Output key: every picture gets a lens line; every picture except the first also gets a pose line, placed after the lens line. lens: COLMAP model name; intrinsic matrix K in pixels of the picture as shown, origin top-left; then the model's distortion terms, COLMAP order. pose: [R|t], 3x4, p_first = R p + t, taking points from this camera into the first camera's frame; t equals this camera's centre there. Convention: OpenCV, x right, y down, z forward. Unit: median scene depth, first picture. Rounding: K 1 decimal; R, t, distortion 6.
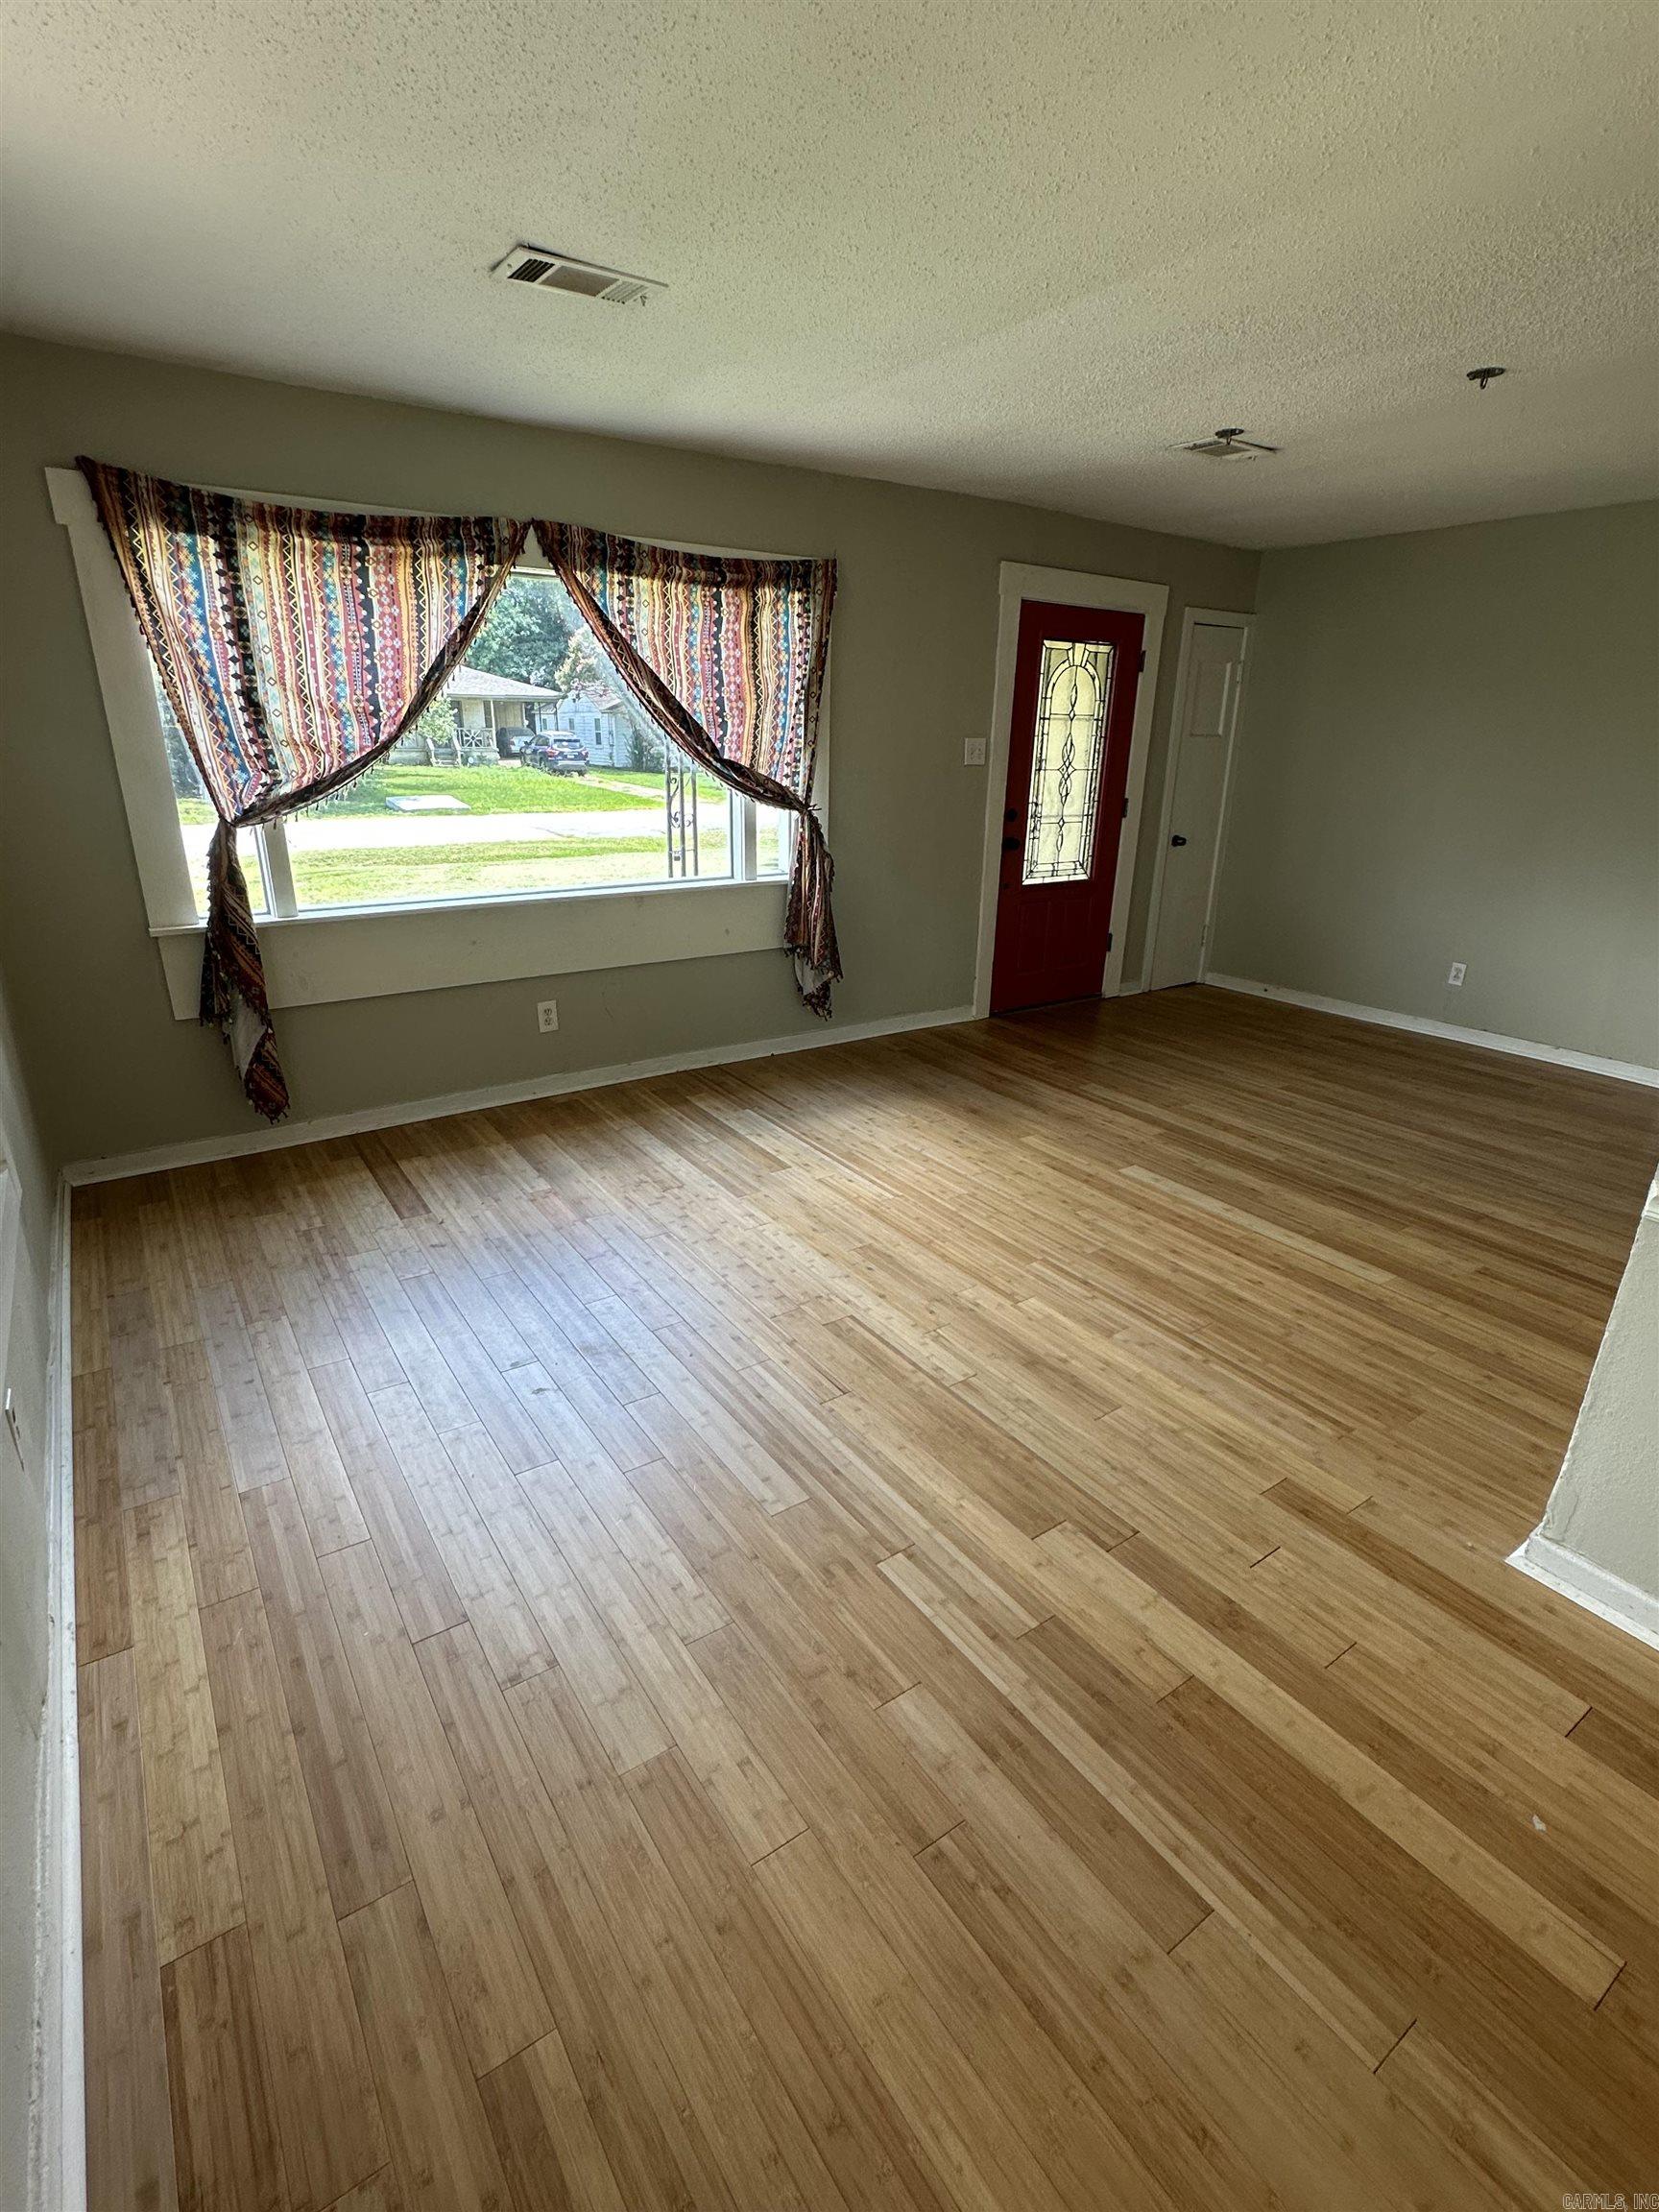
lens RADIAL K [[1044.9, 0, 824.7], [0, 1044.9, 1106.2], [0, 0, 1]] dist [0.000318, 0.000401]
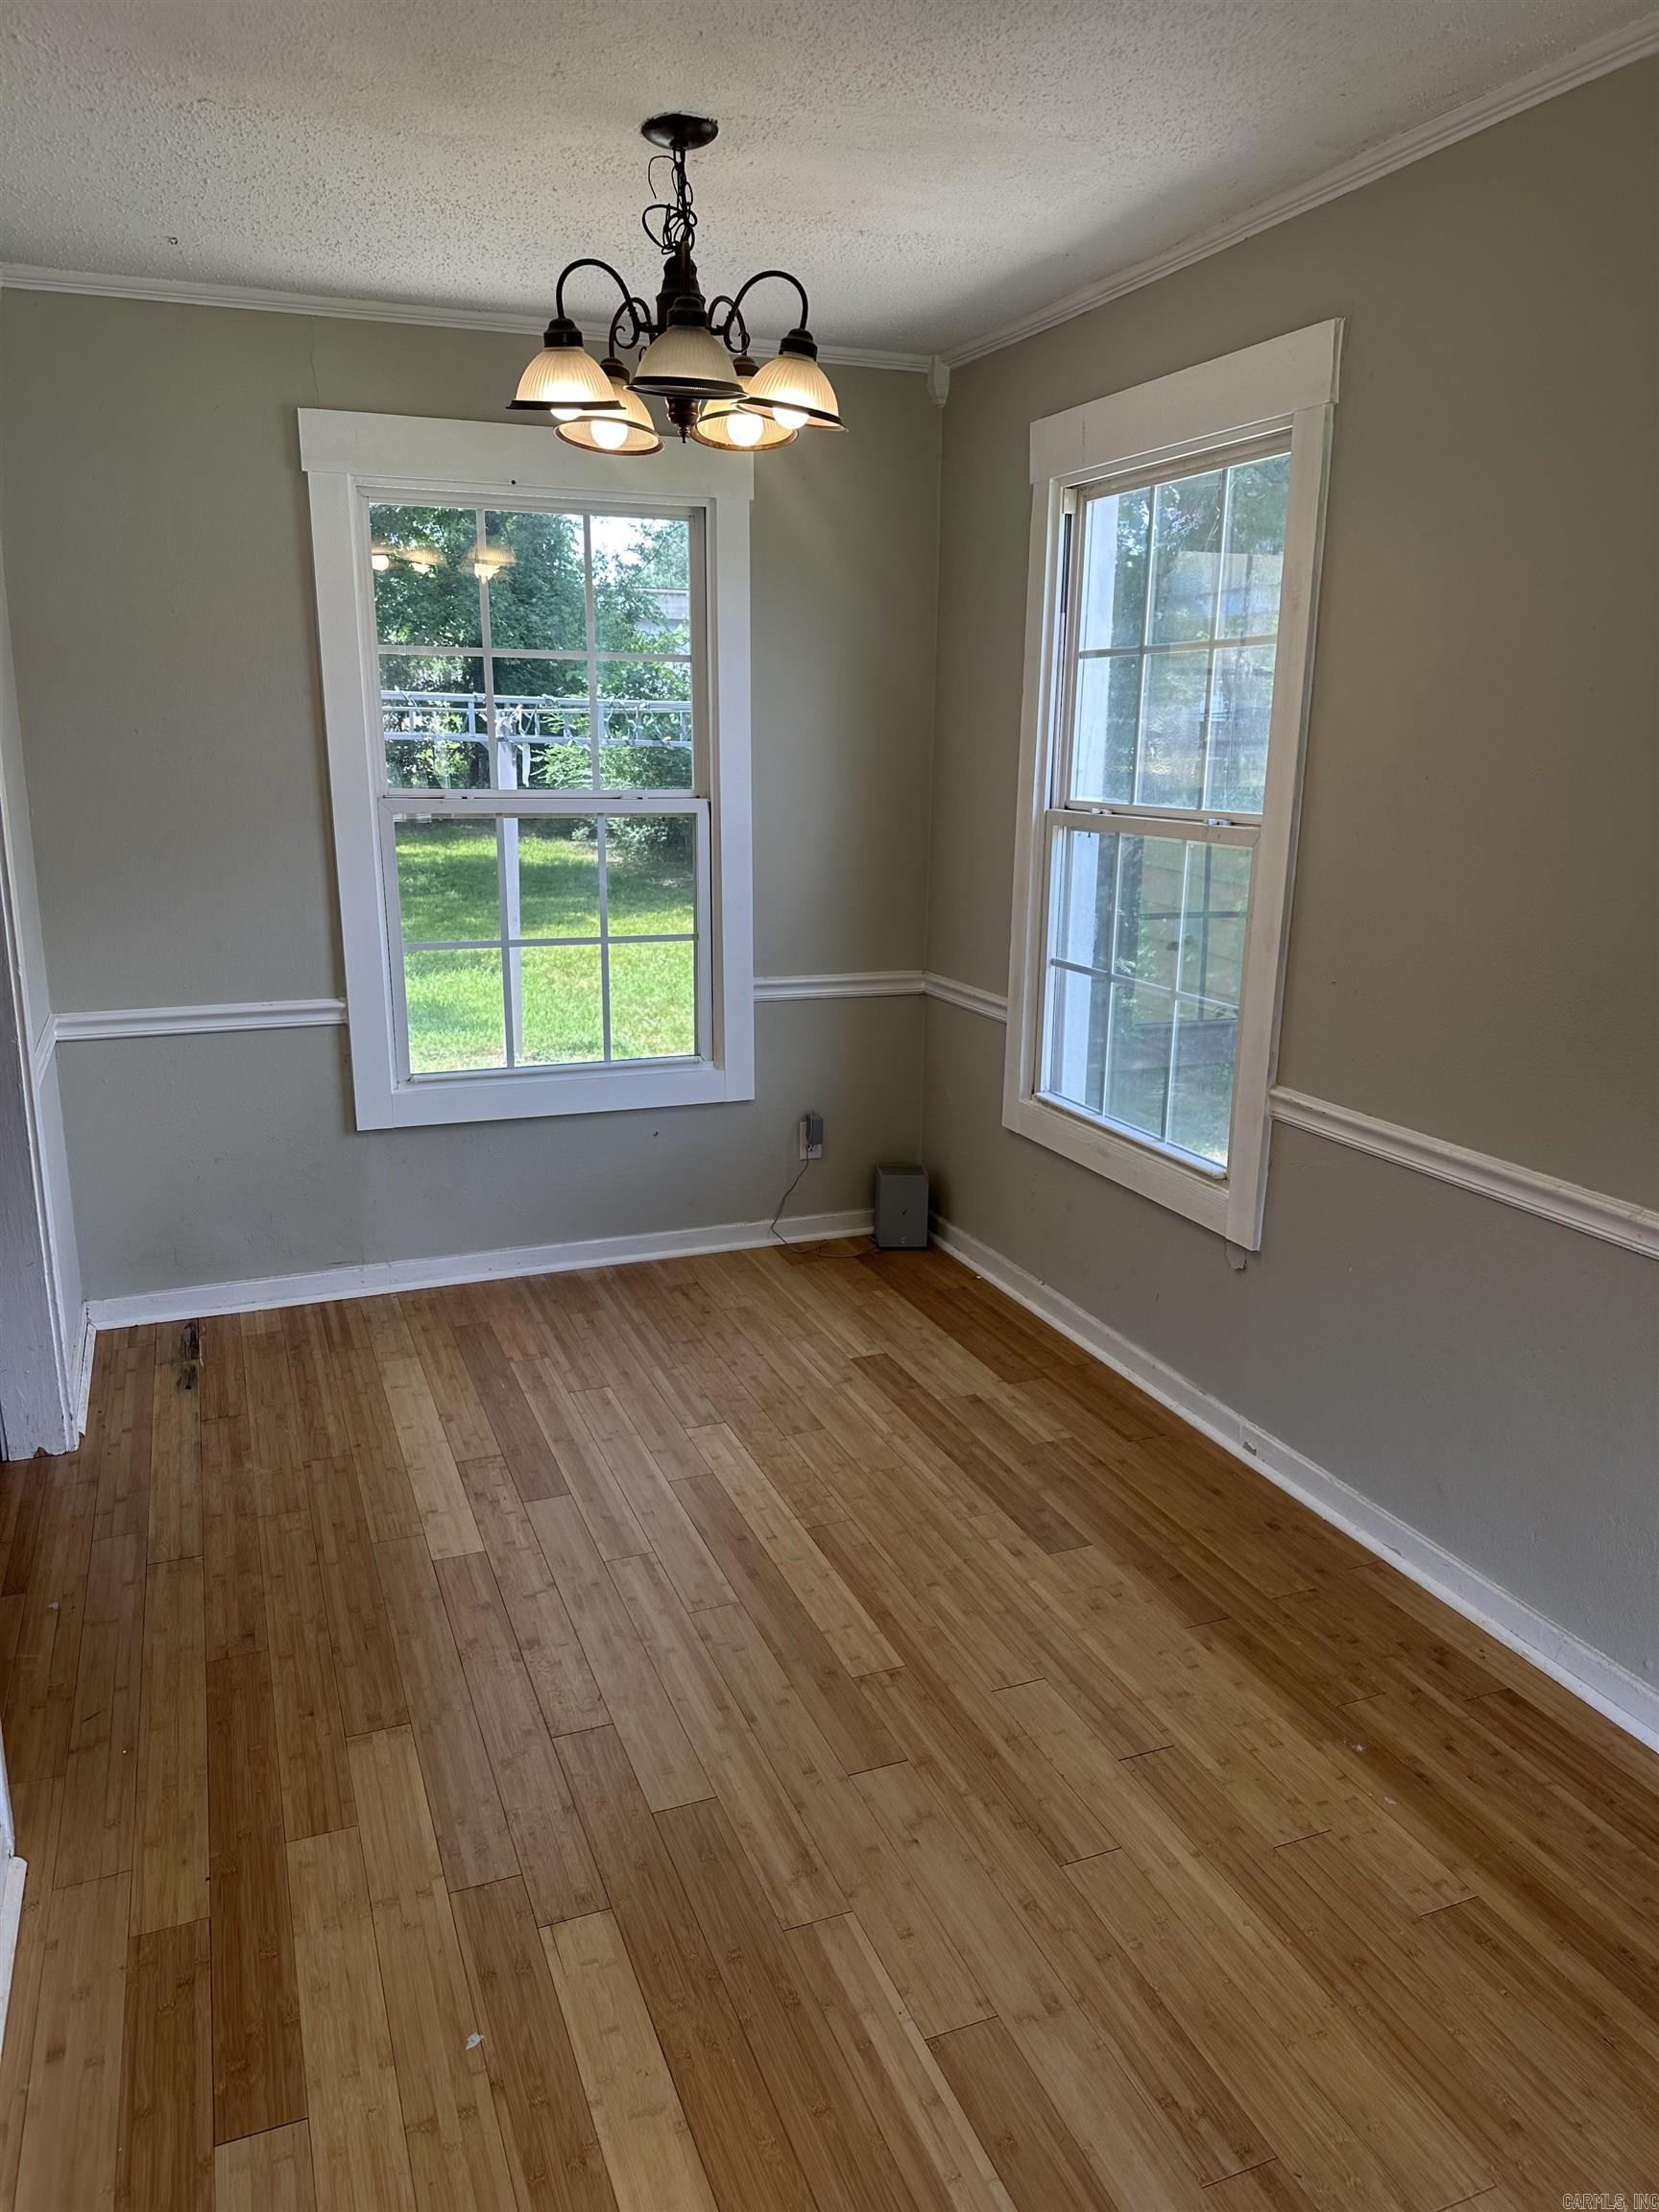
lens RADIAL K [[1538.5, 0, 823.4], [0, 1538.5, 1092.6], [0, 0, 1]] dist [-0.002467, -0.003010]
pose [[-0.973834, -0.075125, 0.214483, 0.084329], [0.056219, 0.834811, 0.547659, -0.216834], [-0.220195, 0.545387, -0.808744, 0.577532]]
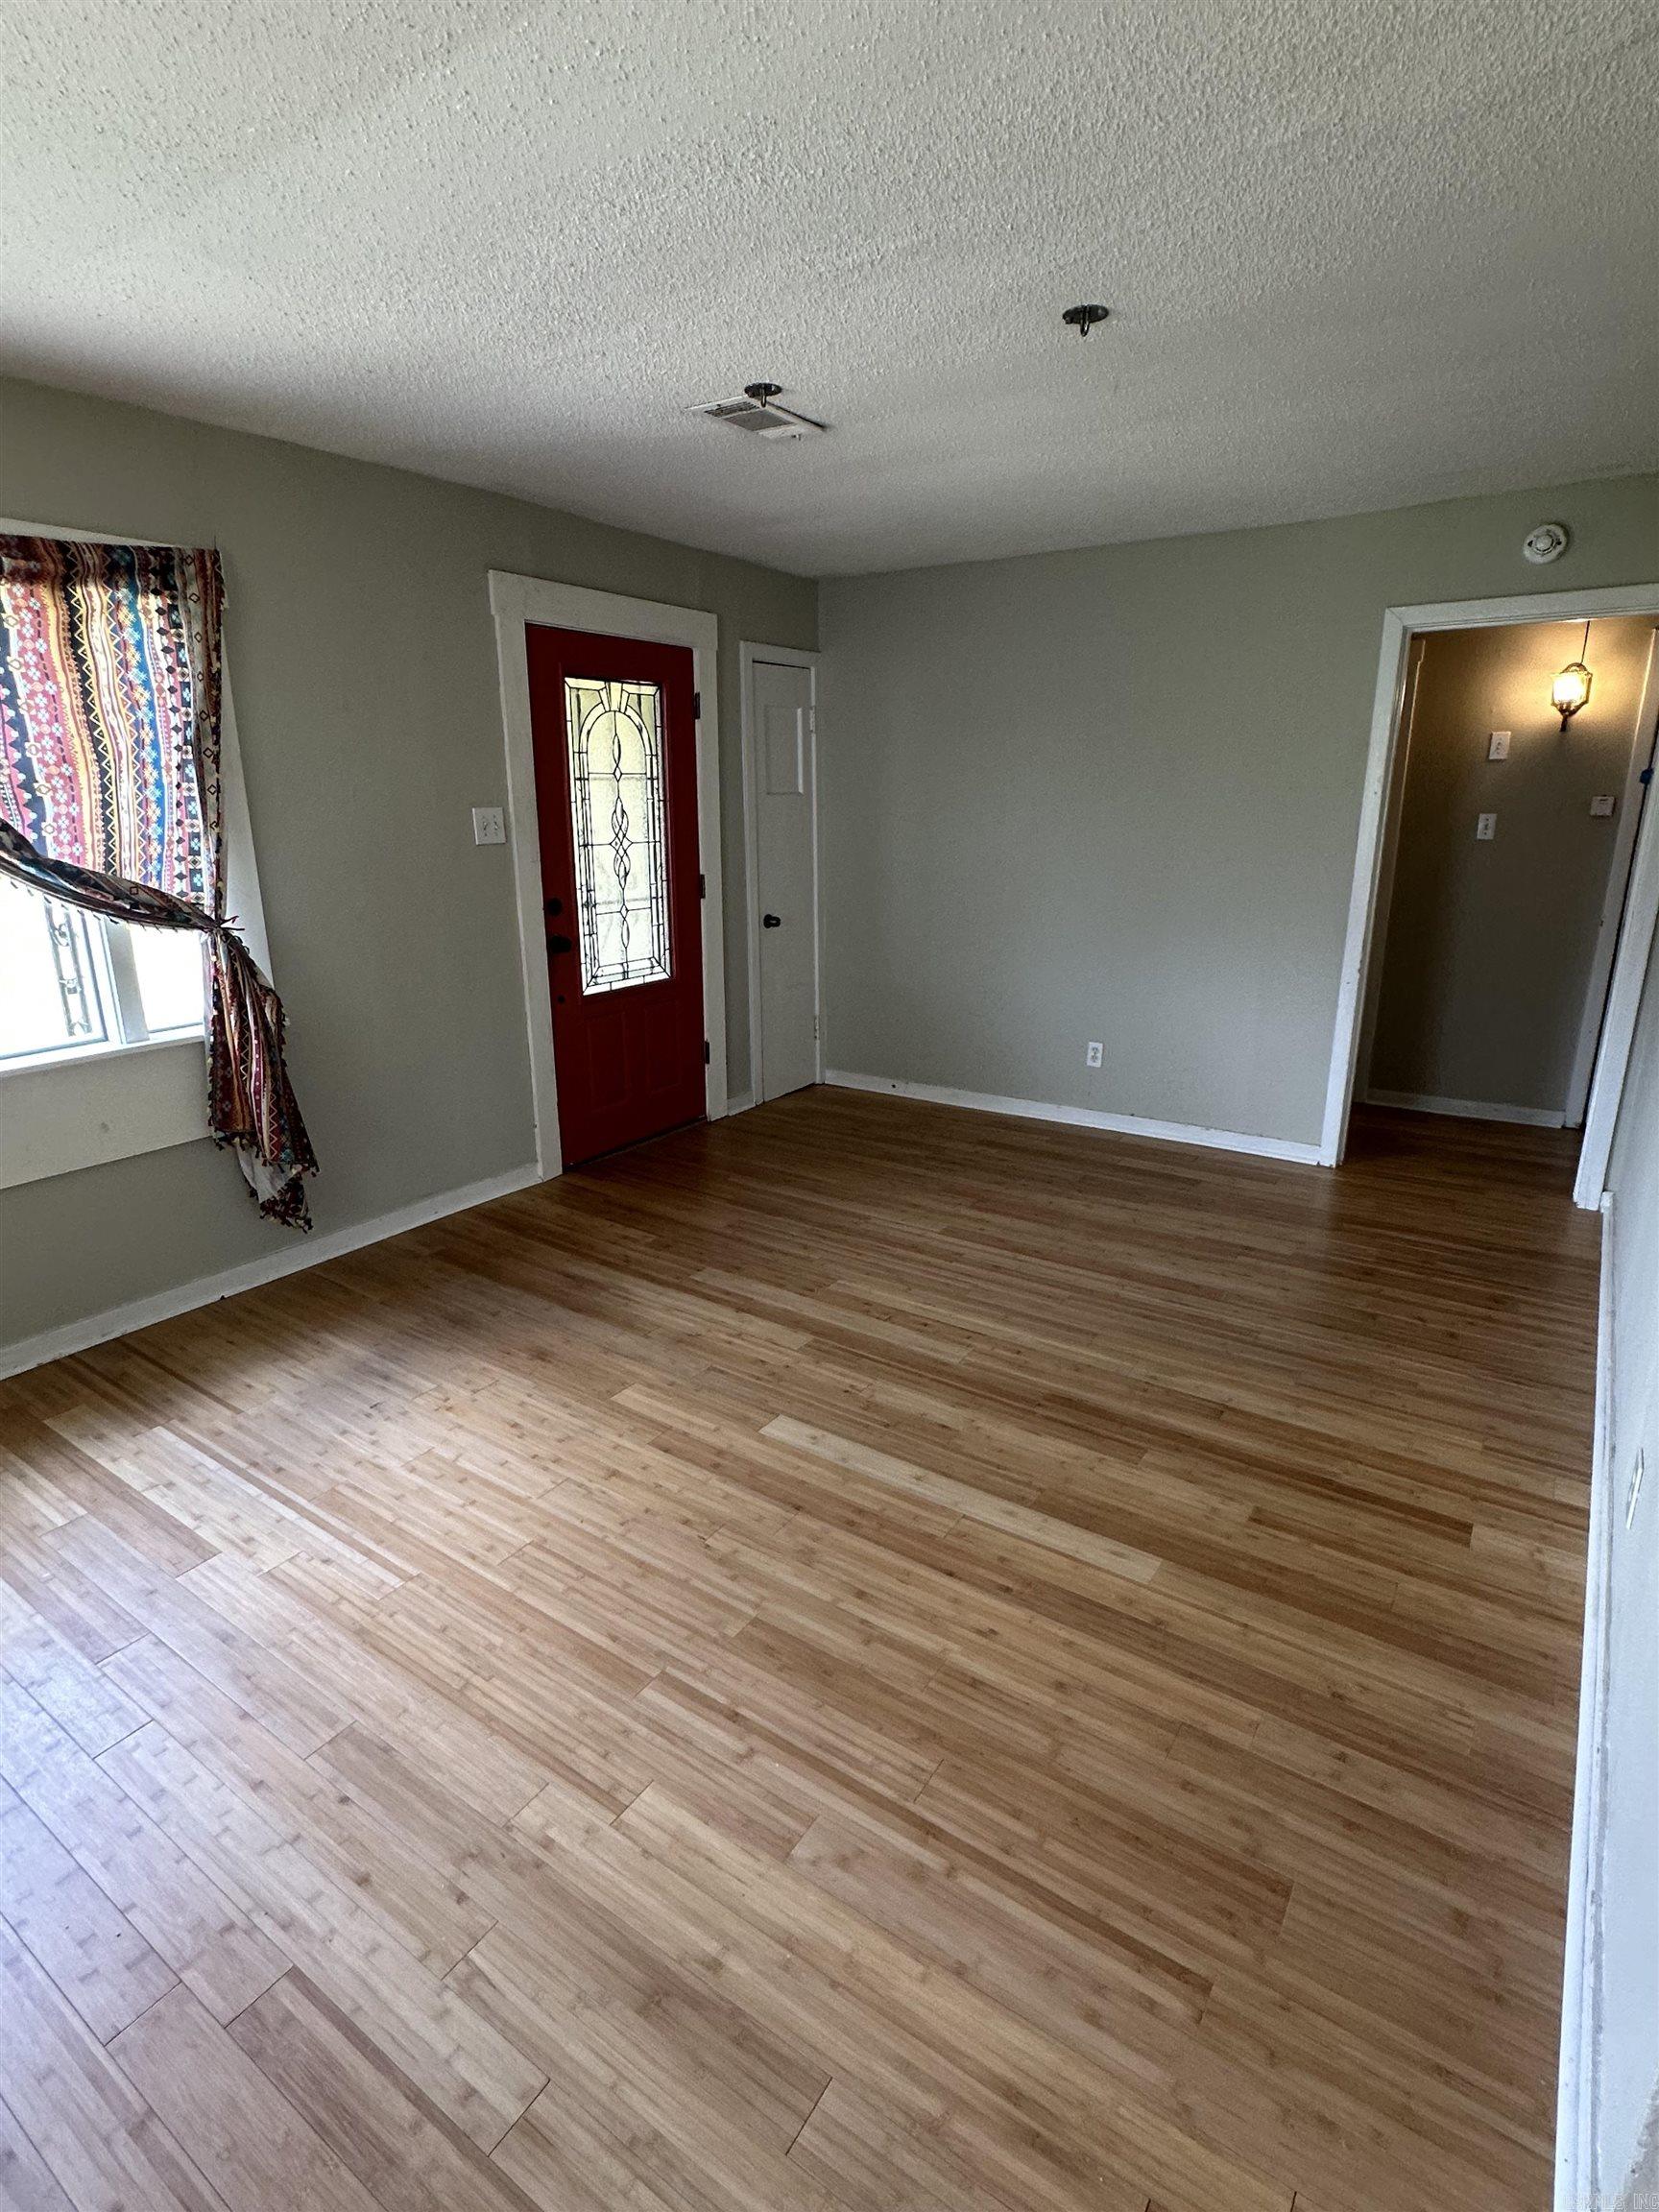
lens RADIAL K [[1121.3, 0, 824.9], [0, 1121.3, 1106.1], [0, 0, 1]] dist [-0.000378, -0.000947]
pose [[0.931816, -0.119880, 0.342560, 0.092024], [0.142140, 0.989016, -0.040534, -0.106909], [-0.333938, 0.086462, 0.938621, 0.270462]]
